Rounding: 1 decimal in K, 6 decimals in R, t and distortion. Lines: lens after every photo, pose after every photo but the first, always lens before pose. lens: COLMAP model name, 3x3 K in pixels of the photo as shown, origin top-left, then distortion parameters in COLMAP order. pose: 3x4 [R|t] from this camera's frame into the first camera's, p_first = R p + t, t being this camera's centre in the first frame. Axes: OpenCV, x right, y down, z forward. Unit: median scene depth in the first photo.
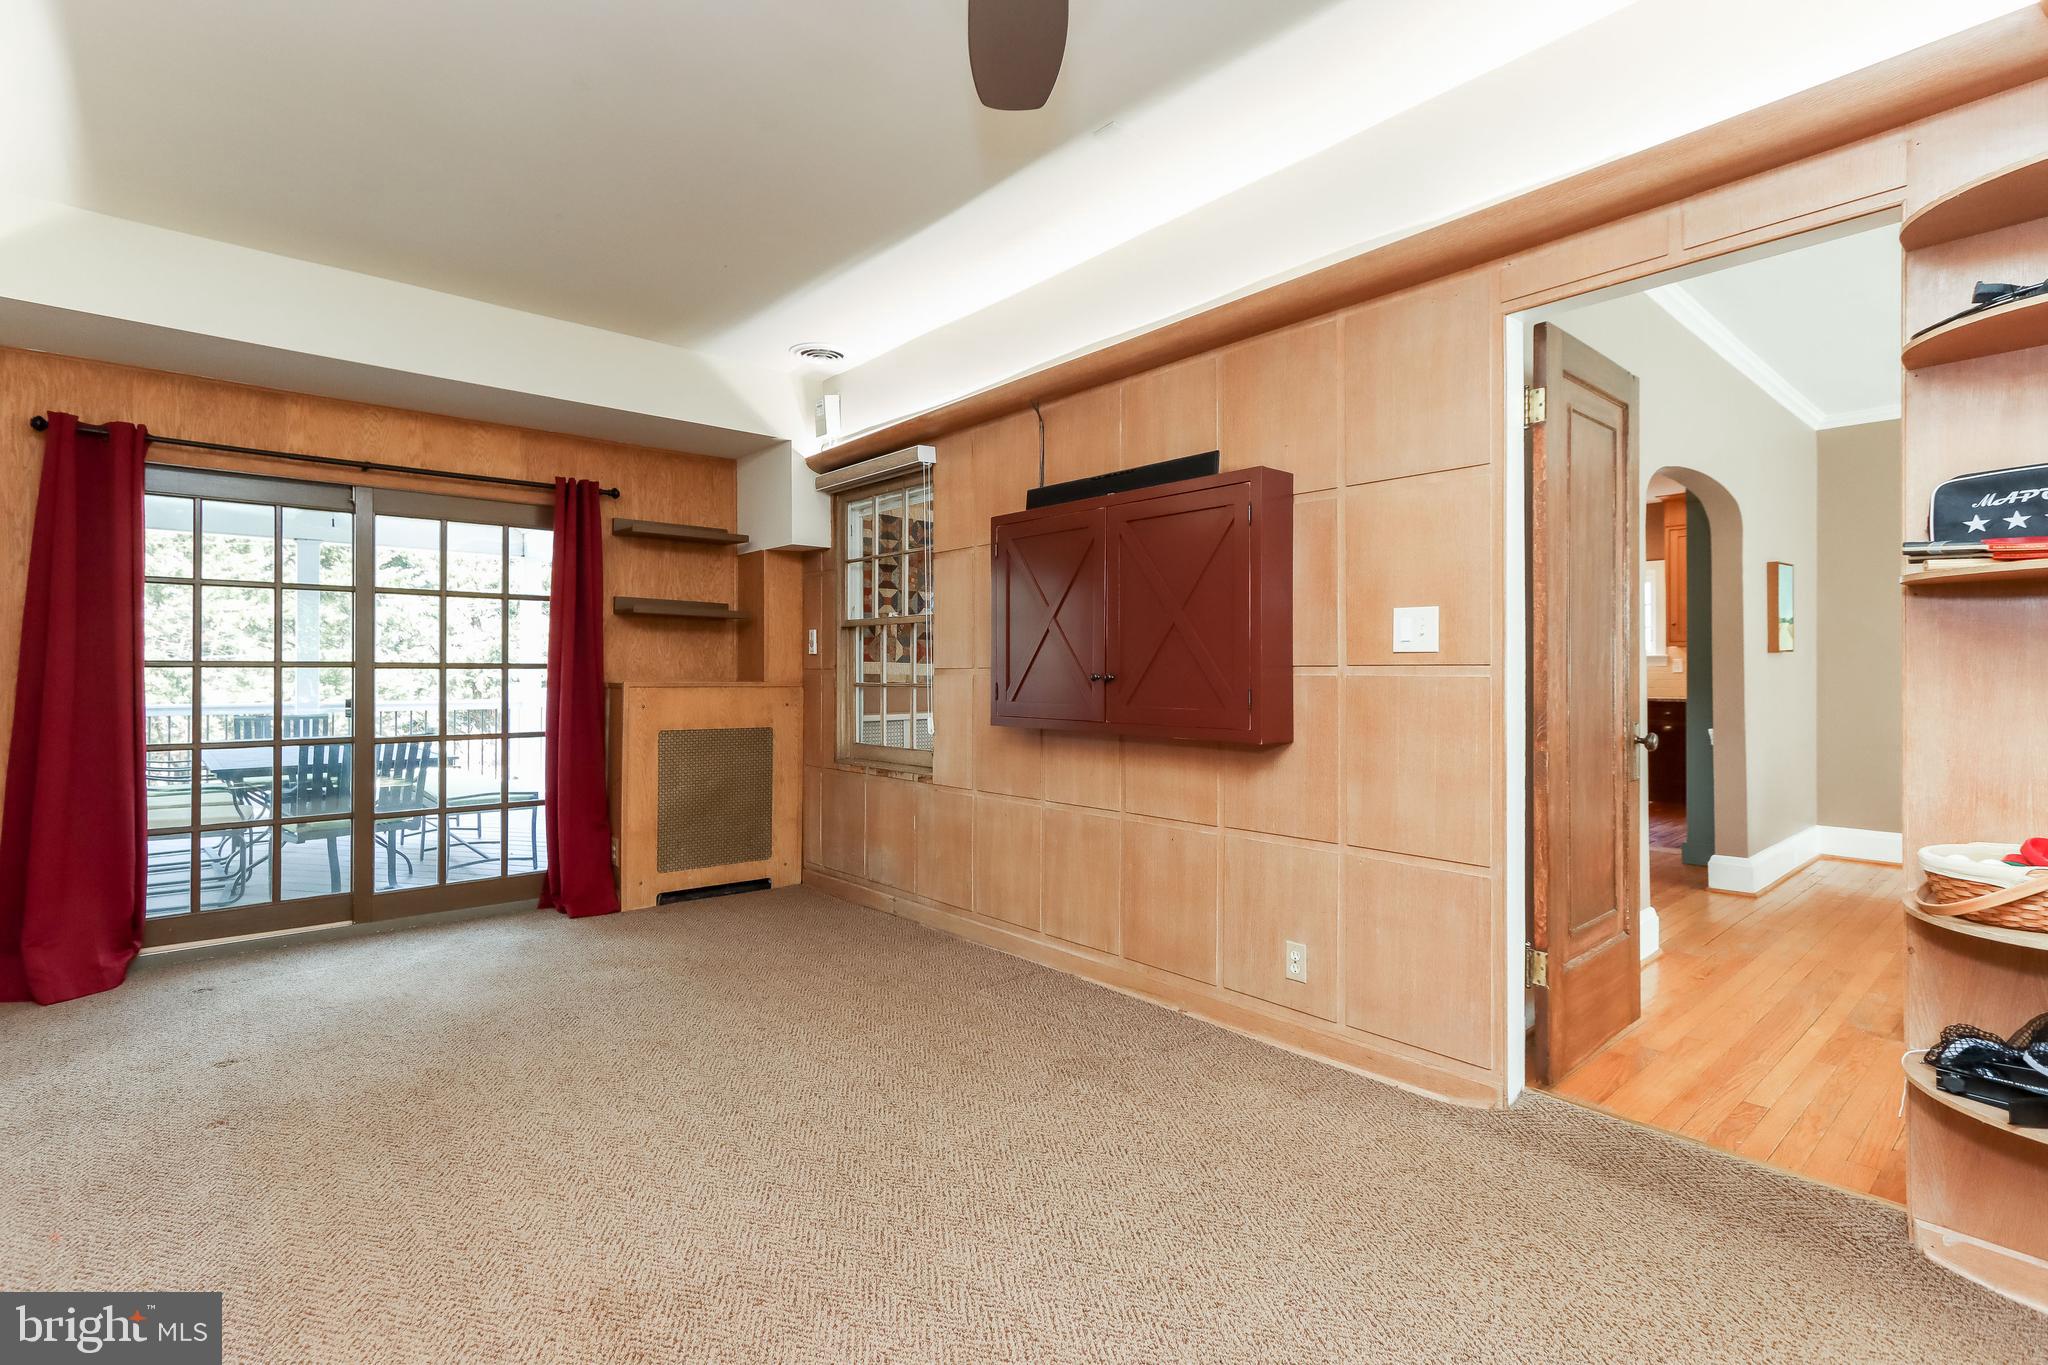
lens RADIAL K [[972.8, 0, 1024.1], [0, 972.8, 652.2], [0, 0, 1]] dist [0.001090, 0.000402]
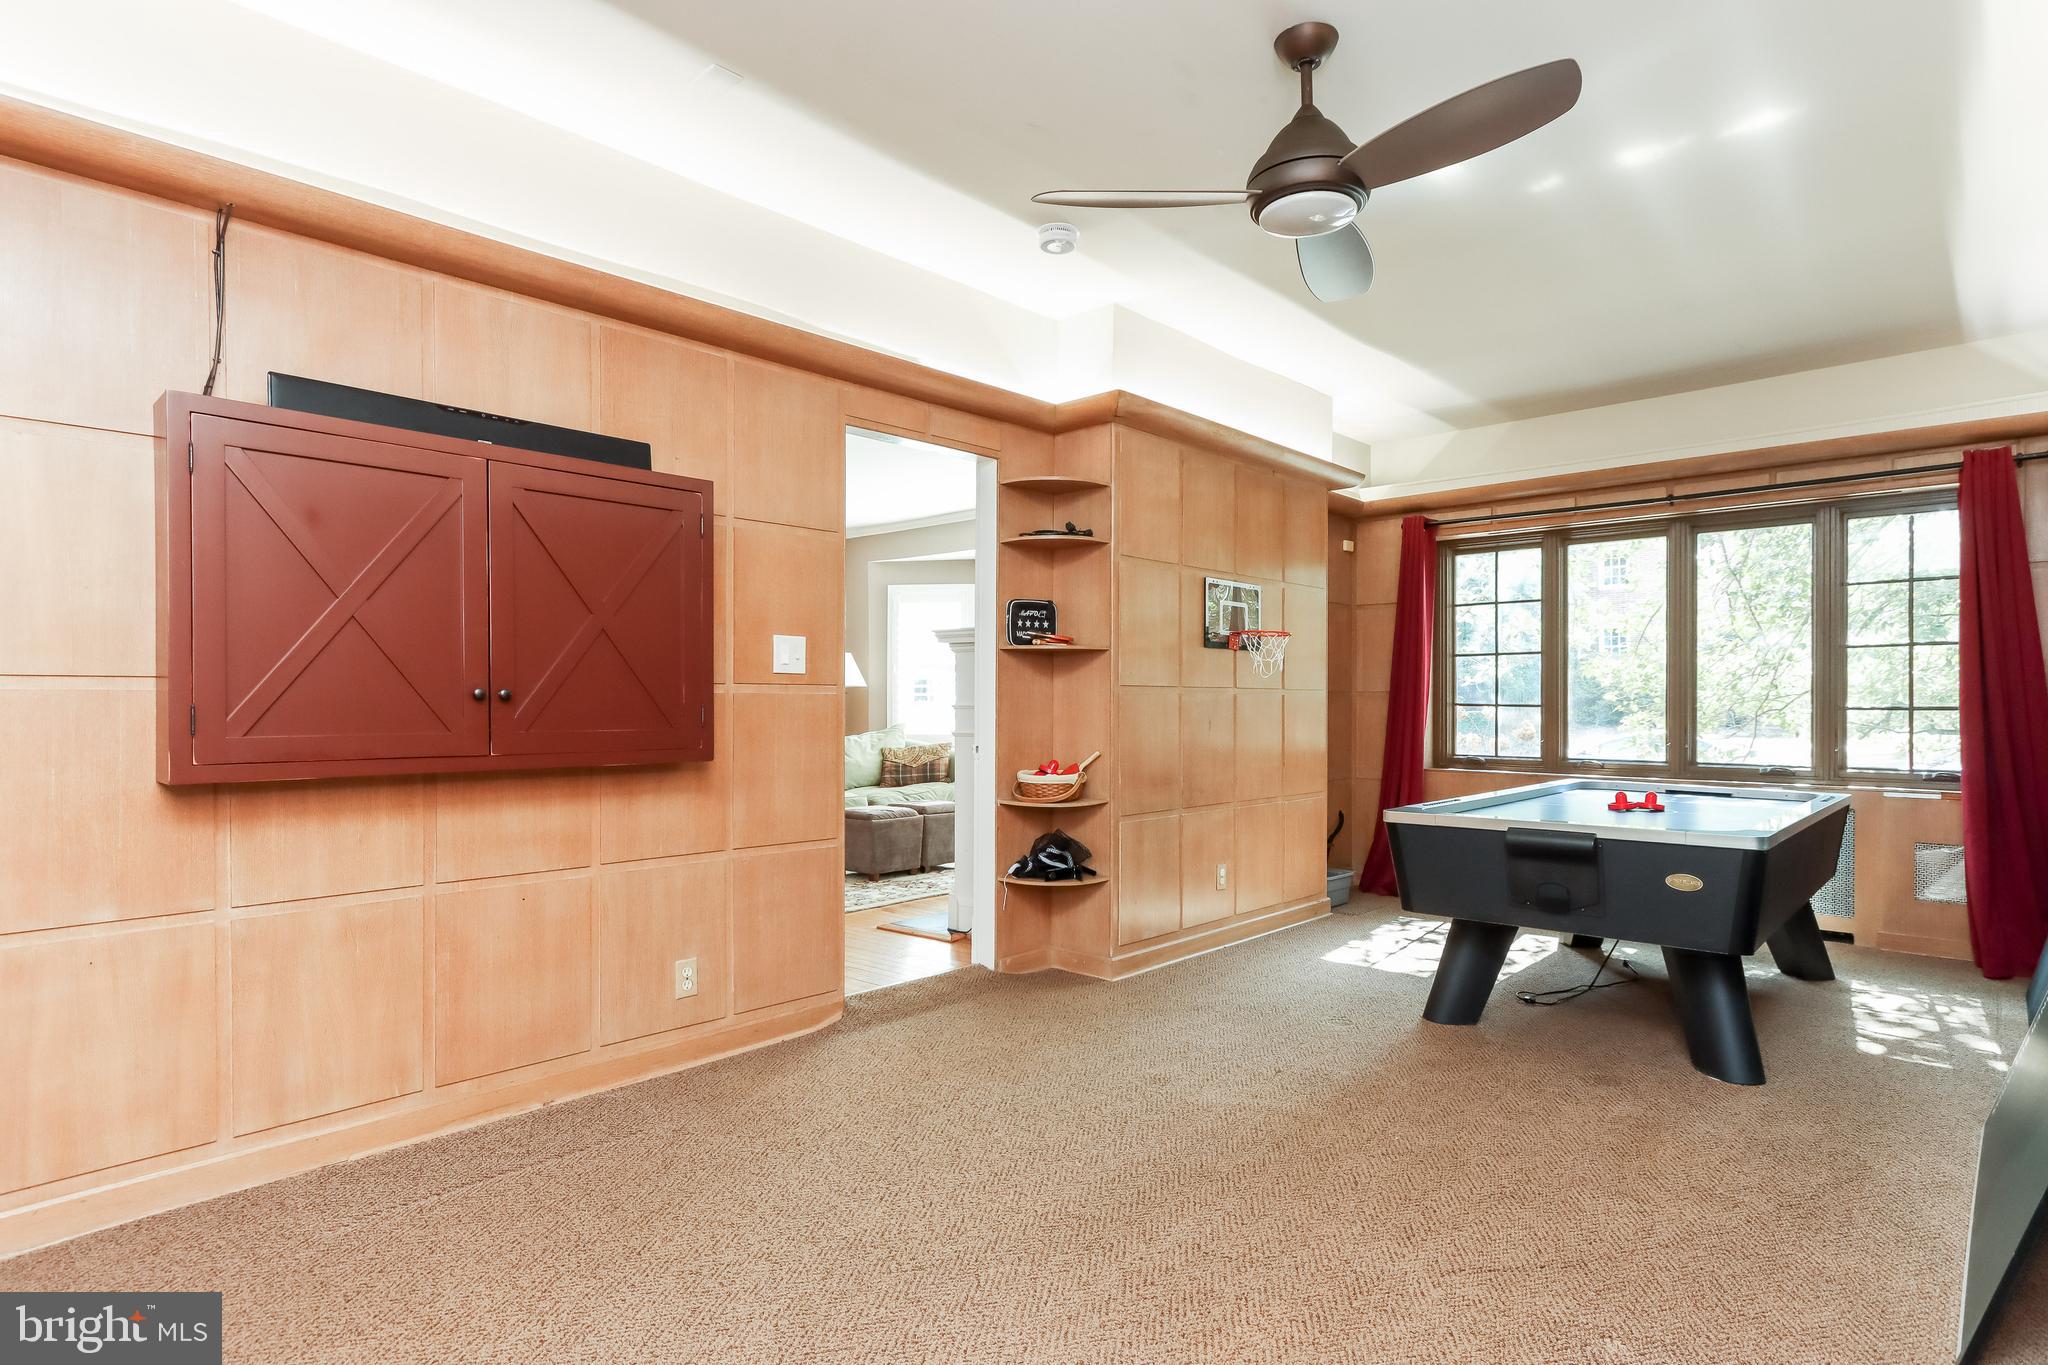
lens RADIAL K [[1035.6, 0, 1030.5], [0, 1035.6, 701.6], [0, 0, 1]] dist [0.003470, 0.000814]
pose [[-0.100243, -0.000848, 0.994963, -0.836954], [-0.018761, 0.999823, -0.001038, 0.028352], [-0.994786, -0.018770, -0.100241, 0.777425]]
